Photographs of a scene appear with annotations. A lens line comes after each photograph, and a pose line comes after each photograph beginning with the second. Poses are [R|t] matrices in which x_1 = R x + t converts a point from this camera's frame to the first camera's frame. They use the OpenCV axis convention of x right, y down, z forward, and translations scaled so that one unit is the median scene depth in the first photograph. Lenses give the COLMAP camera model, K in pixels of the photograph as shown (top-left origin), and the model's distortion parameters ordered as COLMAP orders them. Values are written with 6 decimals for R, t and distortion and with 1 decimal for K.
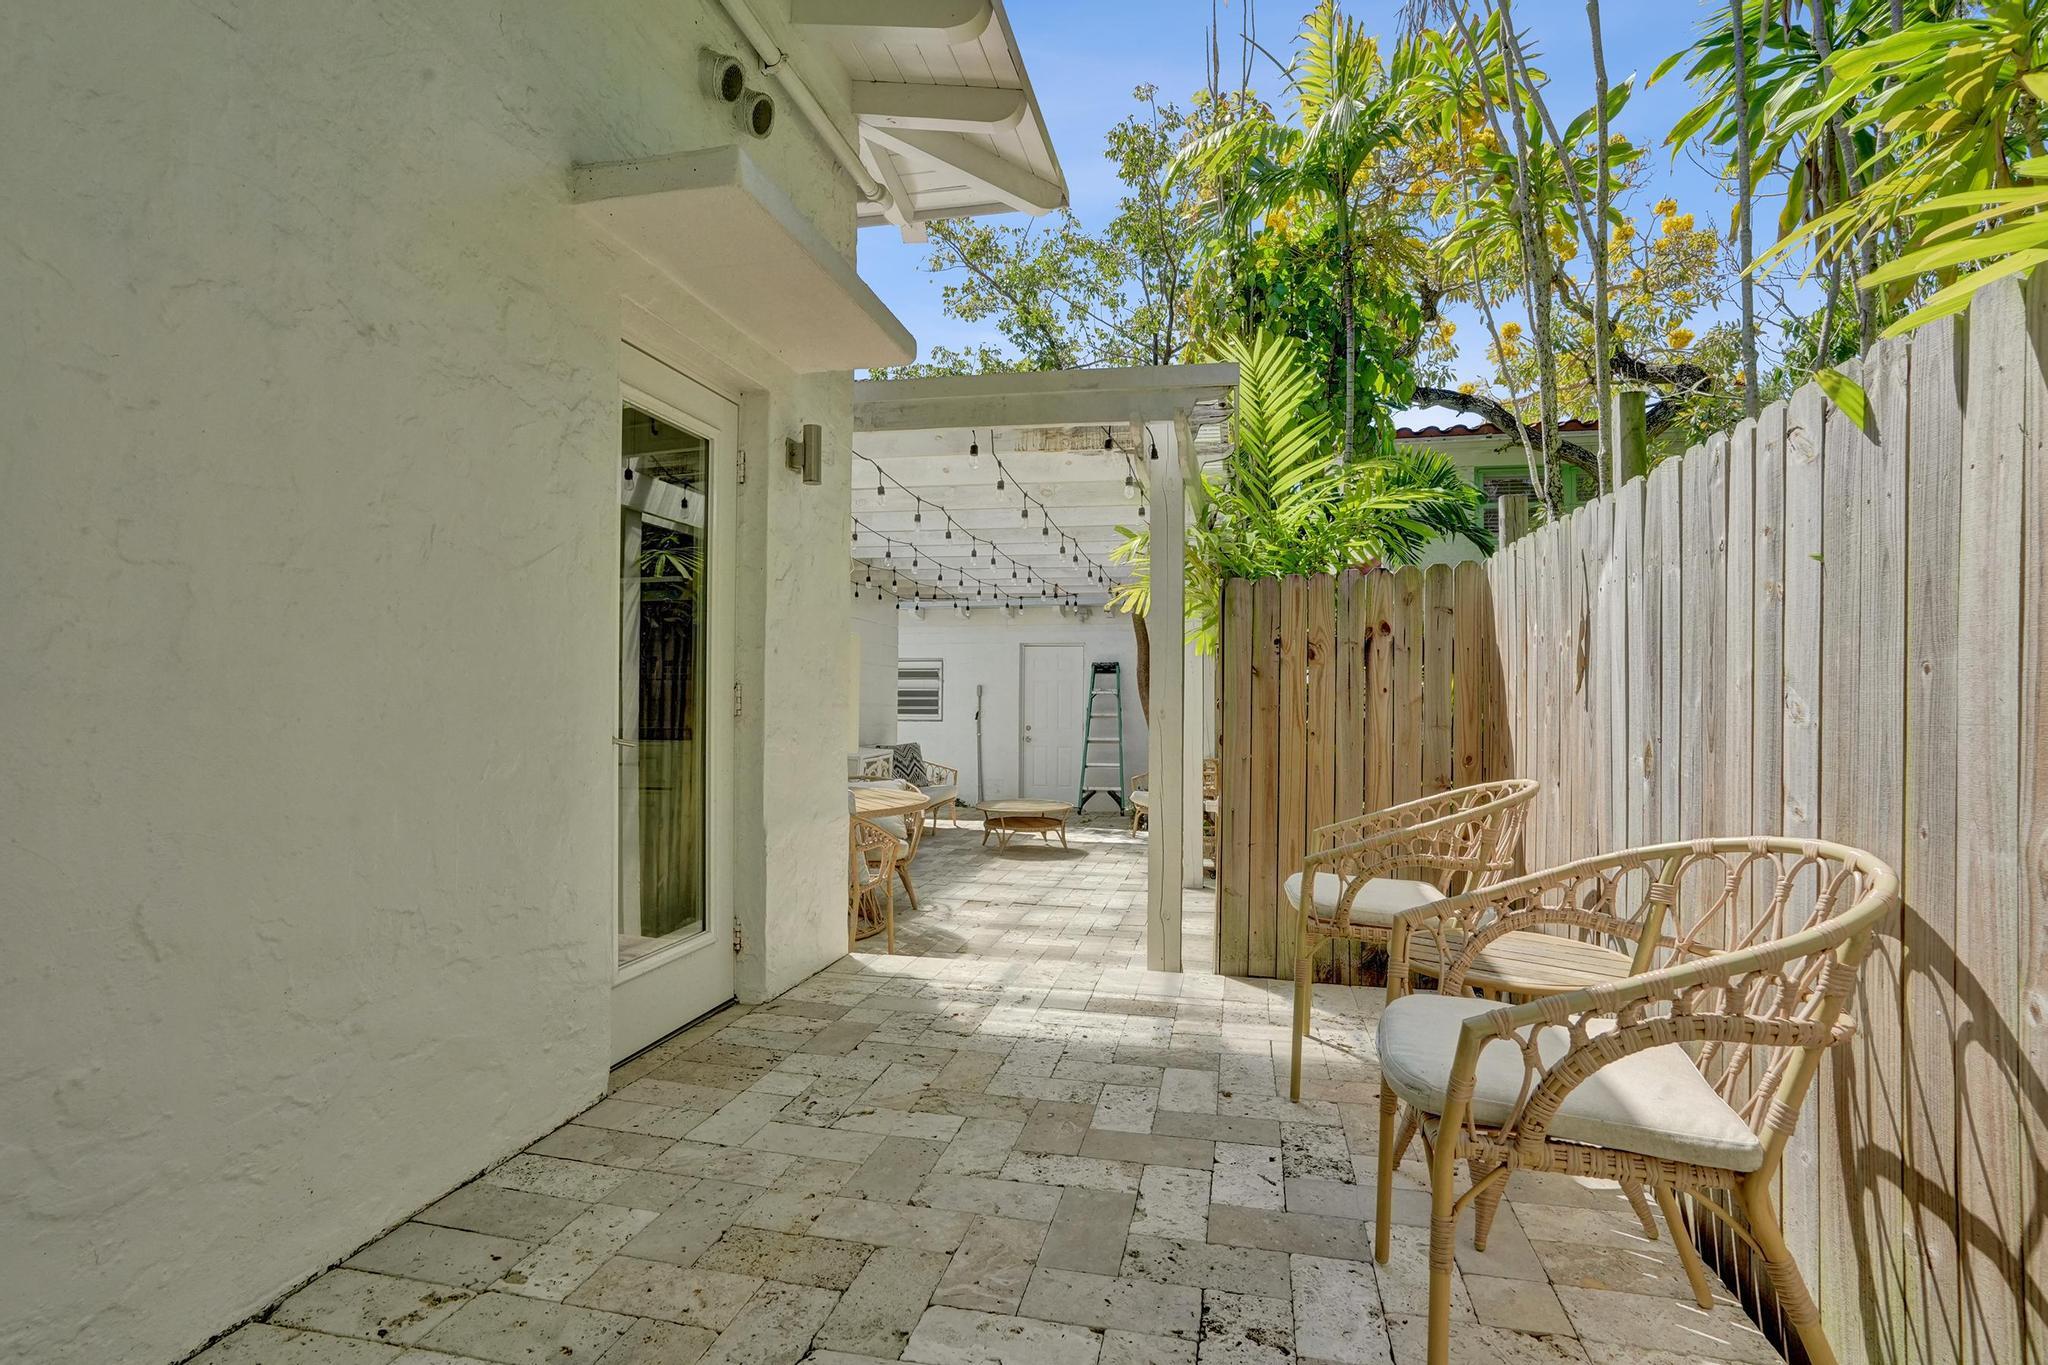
lens RADIAL K [[963.5, 0, 1013.1], [0, 963.5, 687.8], [0, 0, 1]] dist [-0.040273, 0.001062]
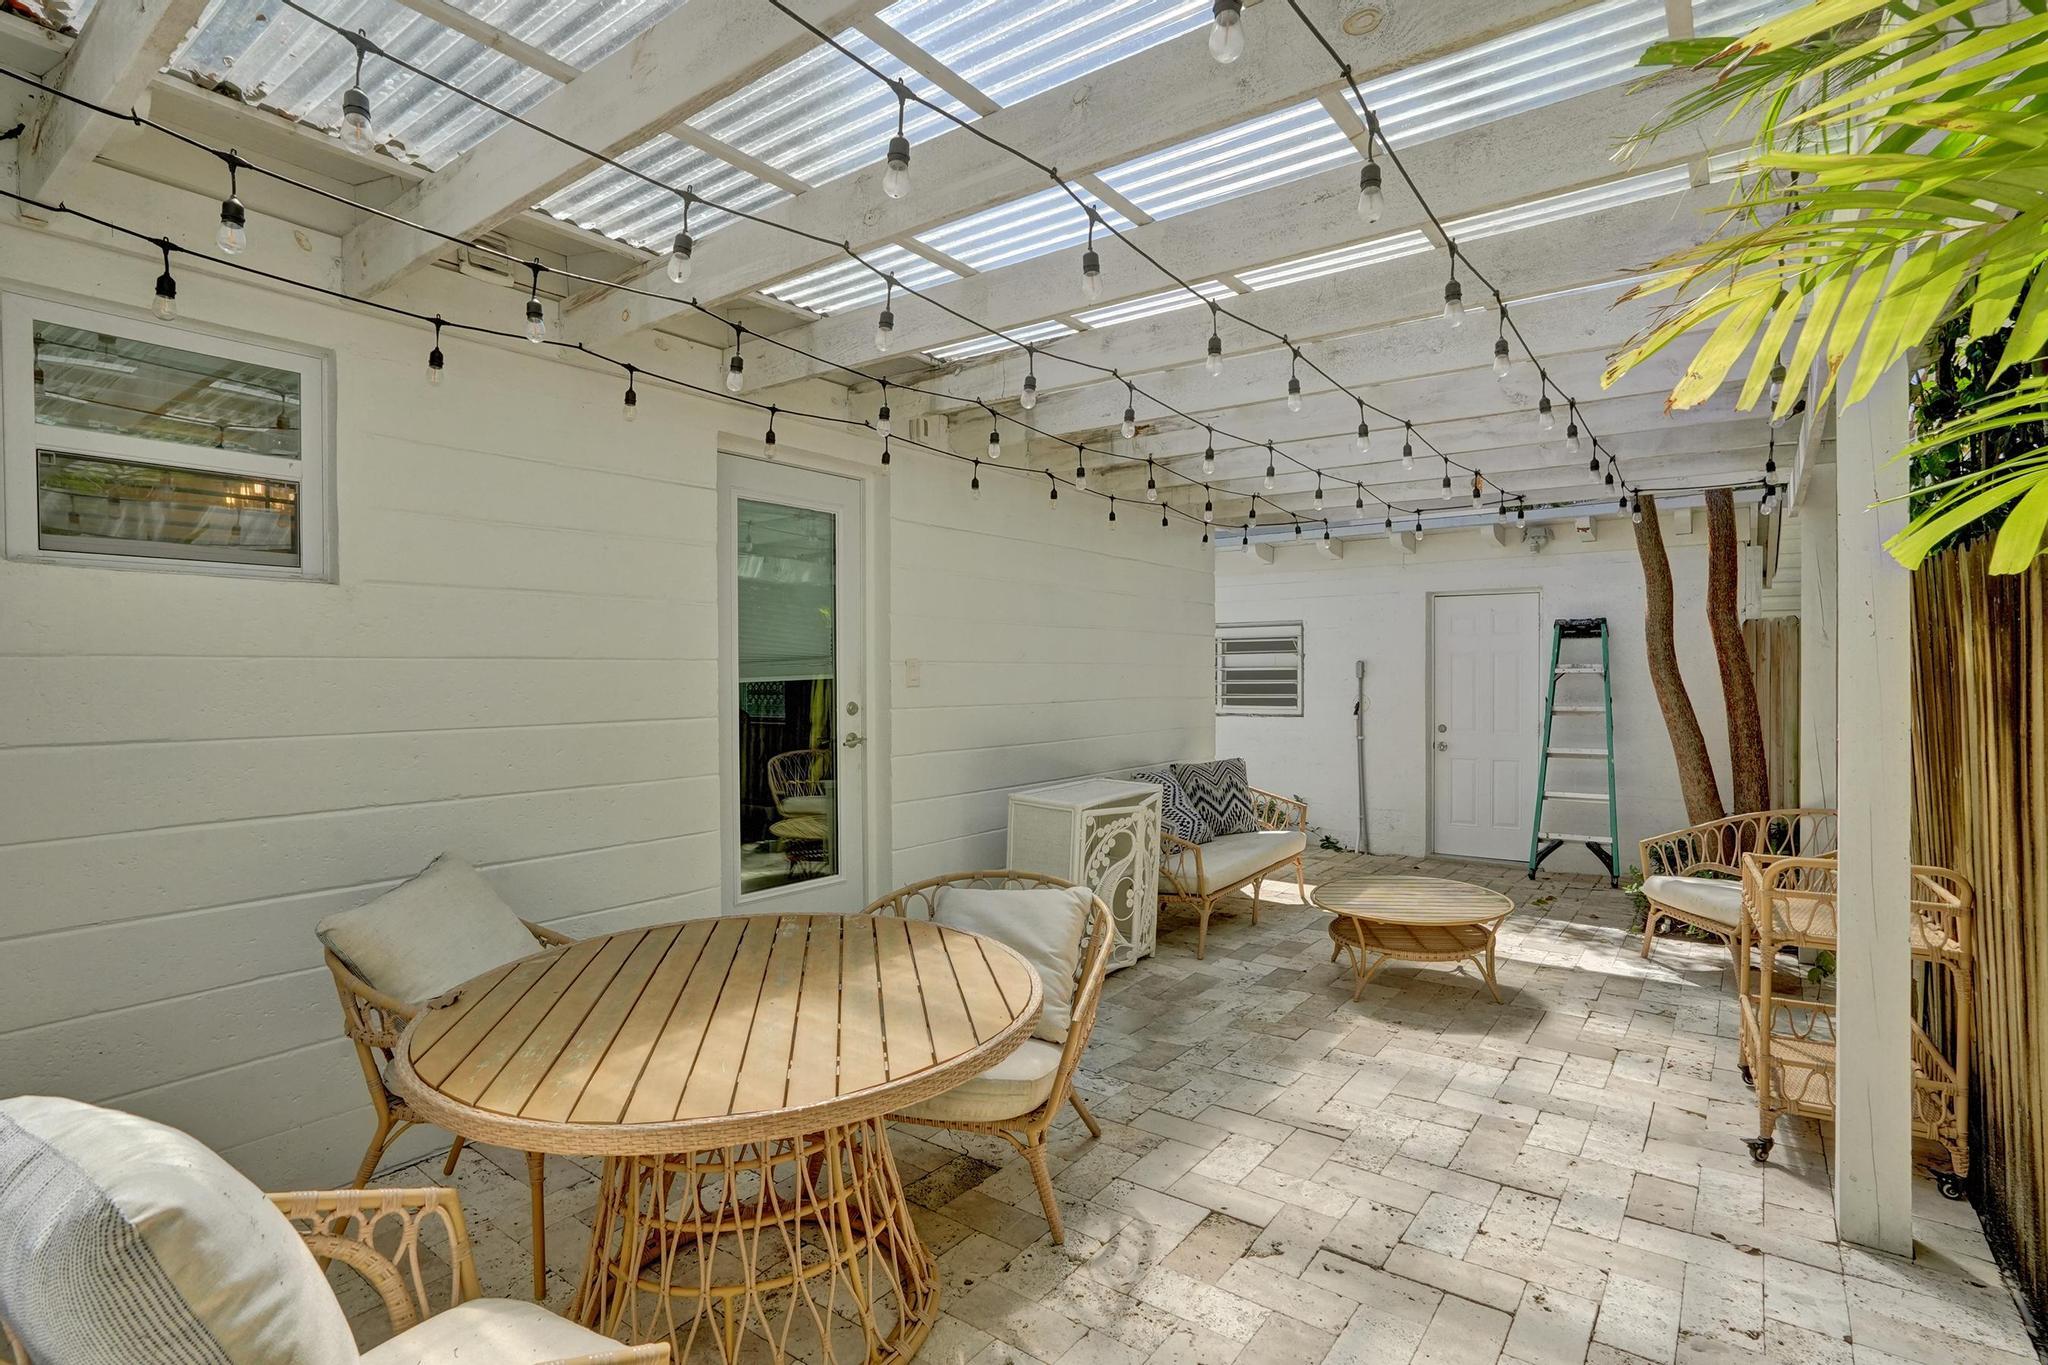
lens RADIAL K [[963.5, 0, 1040.8], [0, 963.5, 675.6], [0, 0, 1]] dist [-0.040273, 0.001062]
pose [[0.915314, -0.009137, -0.402637, 0.031512], [0.016929, 0.999732, 0.015798, -0.007444], [0.402385, -0.021277, 0.915223, 0.379156]]
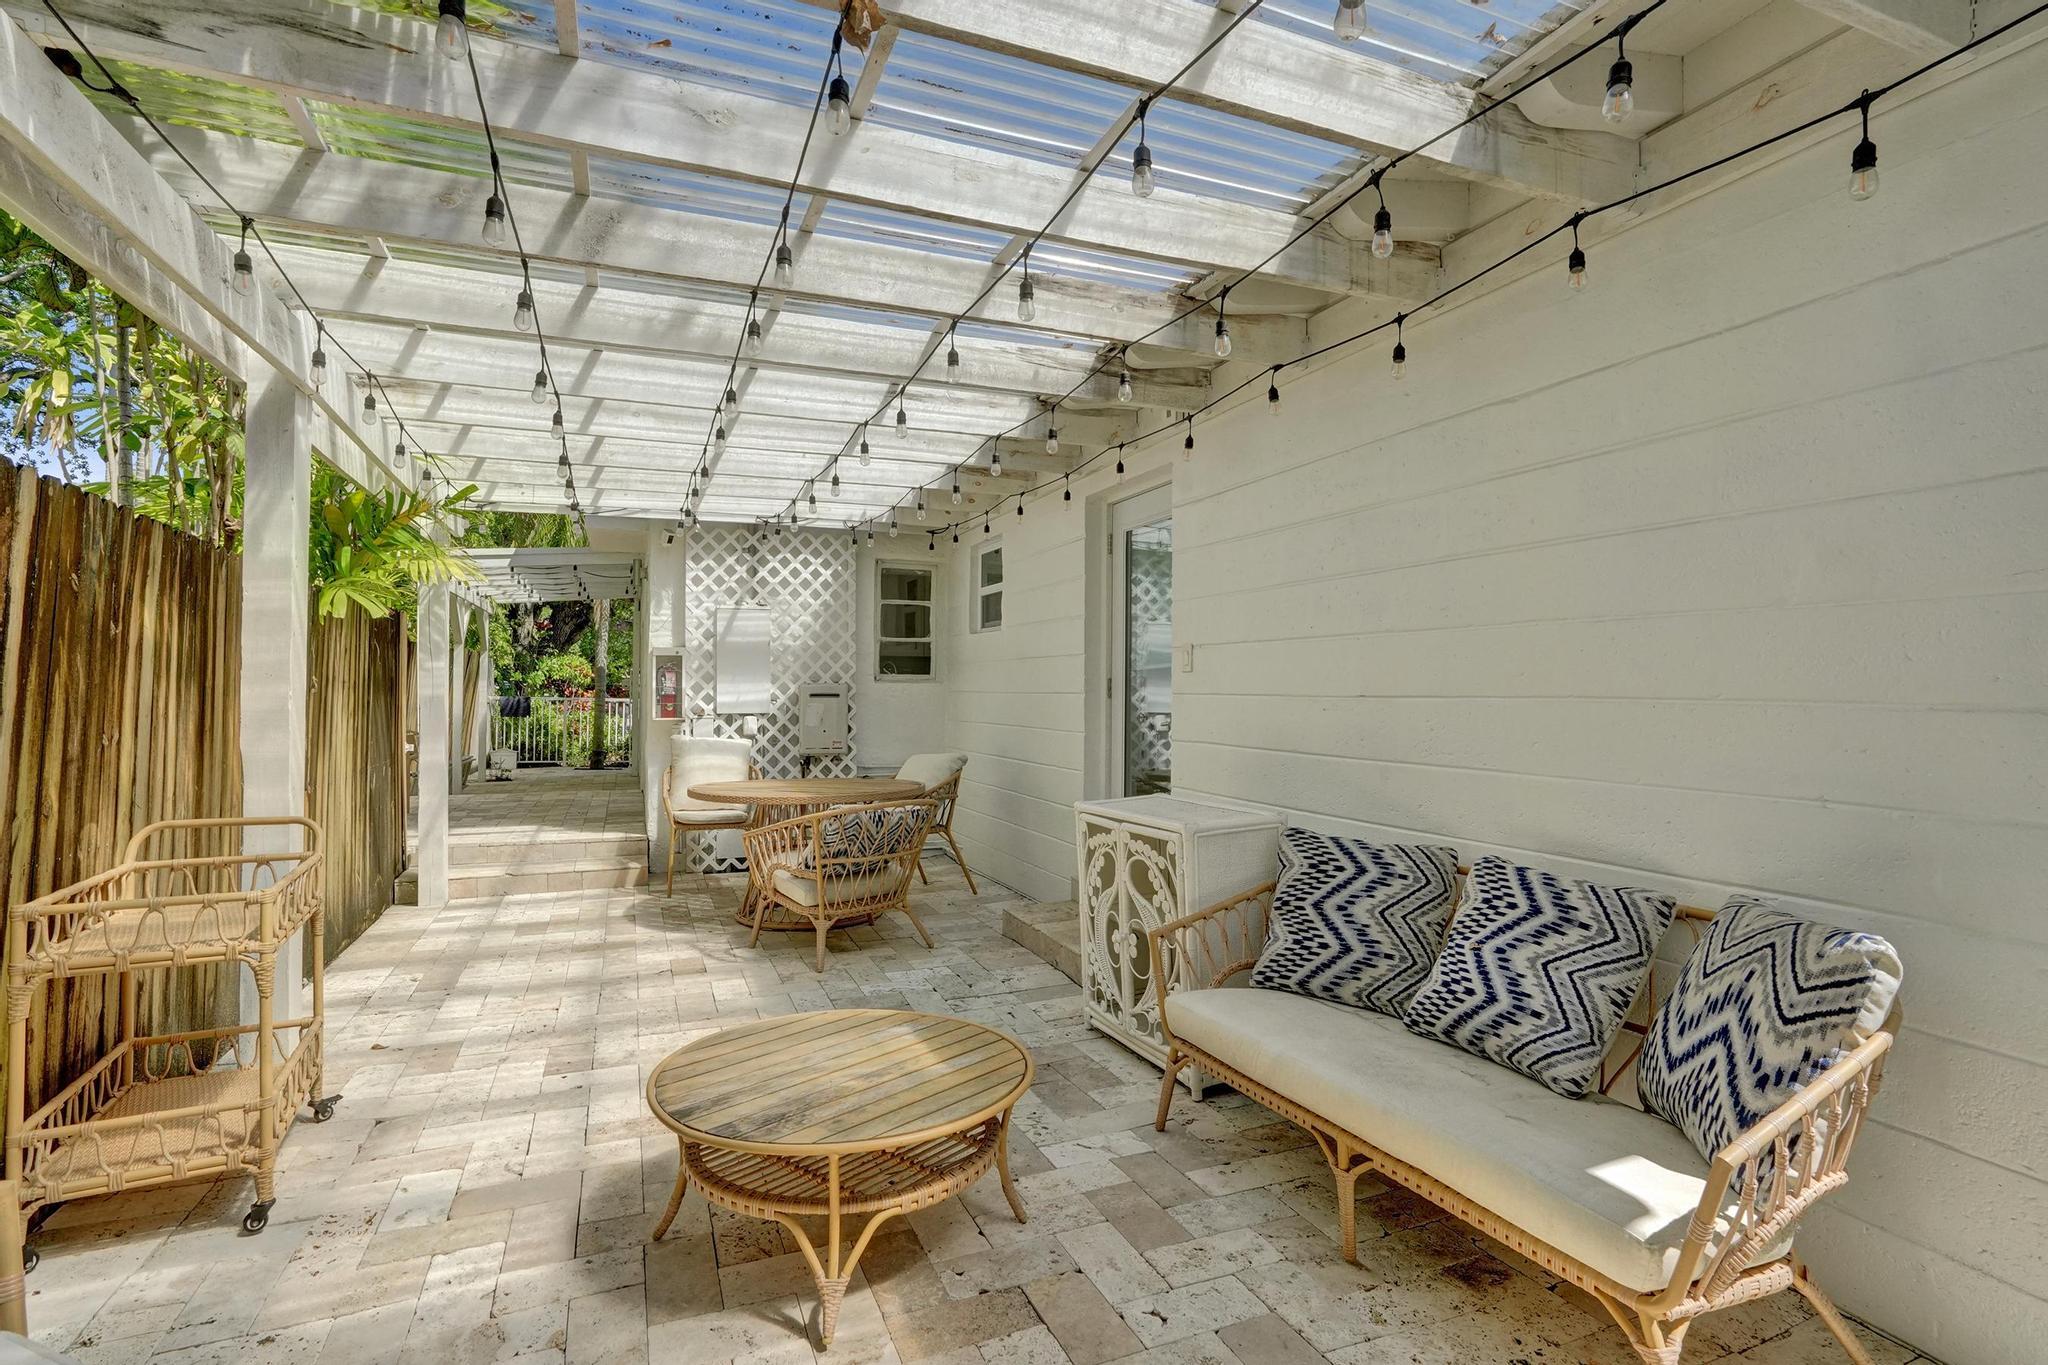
lens RADIAL K [[963.5, 0, 1025.1], [0, 963.5, 689.7], [0, 0, 1]] dist [-0.040273, 0.001062]
pose [[-0.813887, -0.015795, -0.580808, 0.105547], [0.000022, 0.999630, -0.027216, 0.021487], [0.581023, -0.022163, -0.813586, 1.050450]]
